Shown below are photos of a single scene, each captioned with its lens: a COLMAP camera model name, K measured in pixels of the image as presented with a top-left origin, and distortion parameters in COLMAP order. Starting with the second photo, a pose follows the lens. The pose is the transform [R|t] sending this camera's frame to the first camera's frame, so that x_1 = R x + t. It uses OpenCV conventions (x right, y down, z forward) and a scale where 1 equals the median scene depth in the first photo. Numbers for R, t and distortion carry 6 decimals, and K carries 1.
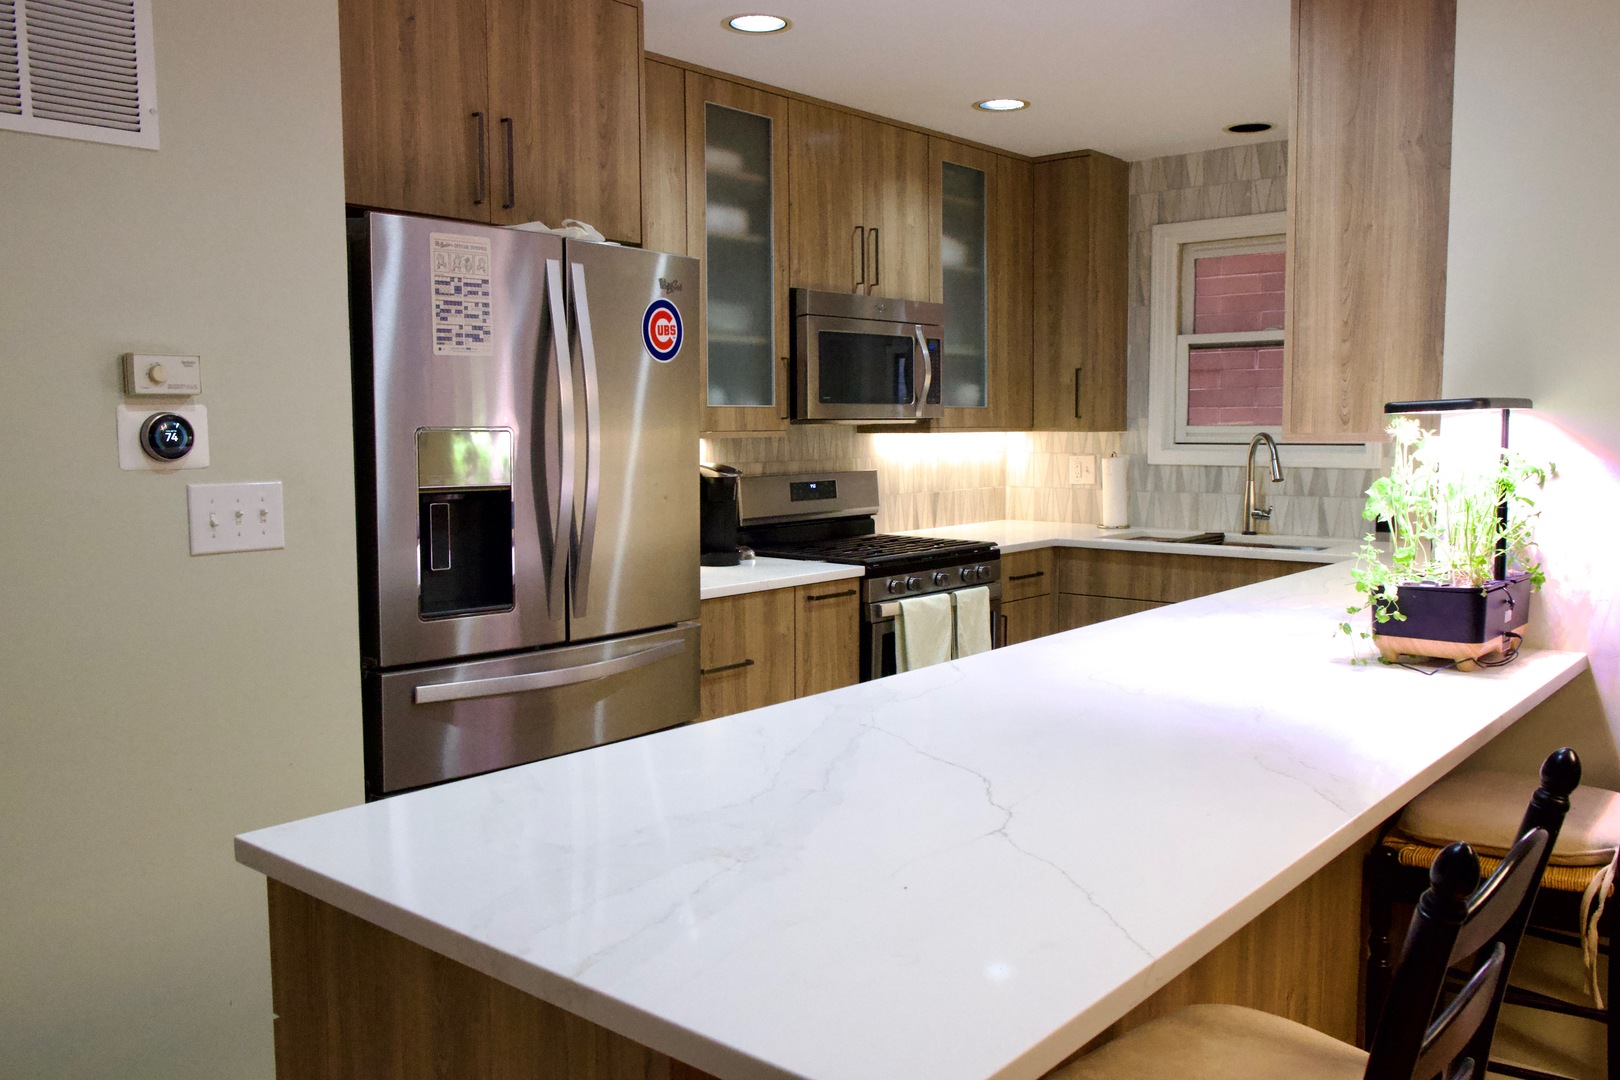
lens RADIAL K [[1333.7, 0, 808.2], [0, 1333.7, 536.7], [0, 0, 1]] dist [0.006232, 0.016855]
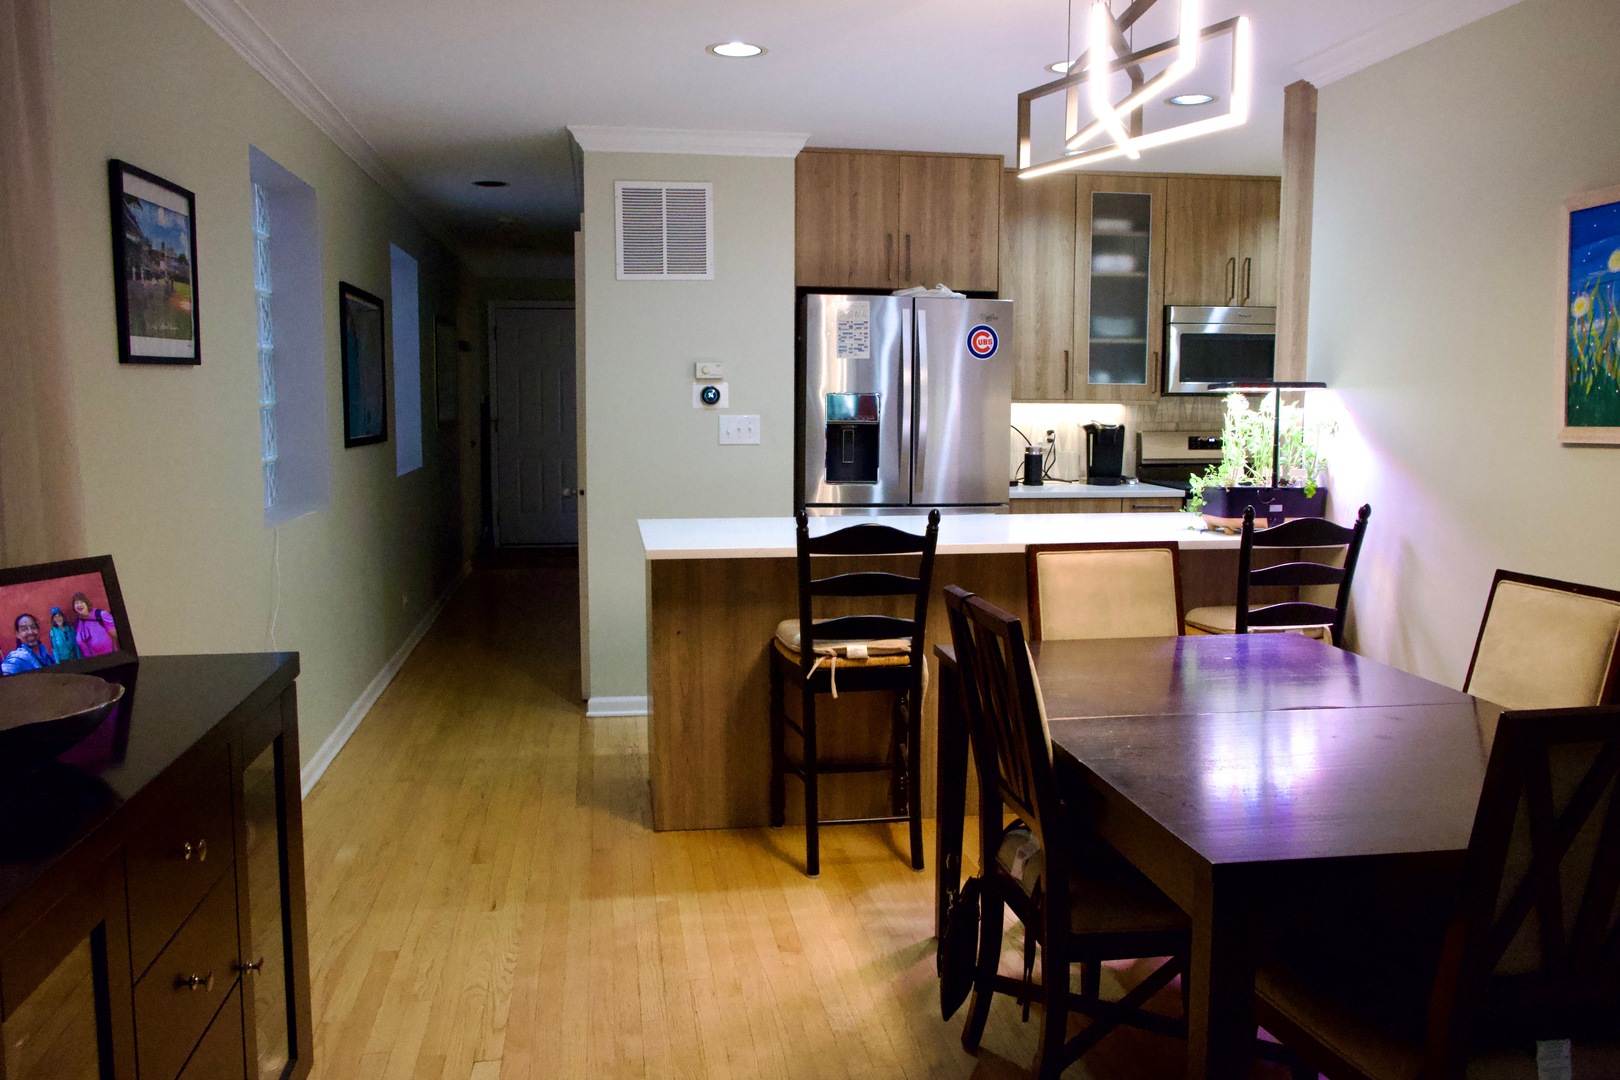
lens RADIAL K [[1333.7, 0, 811.8], [0, 1333.7, 538.7], [0, 0, 1]] dist [0.006232, 0.016855]
pose [[0.763636, 0.079629, -0.640718, 0.905002], [-0.066656, 0.996786, 0.044438, 0.048492], [0.642197, 0.008774, 0.766489, -0.550321]]
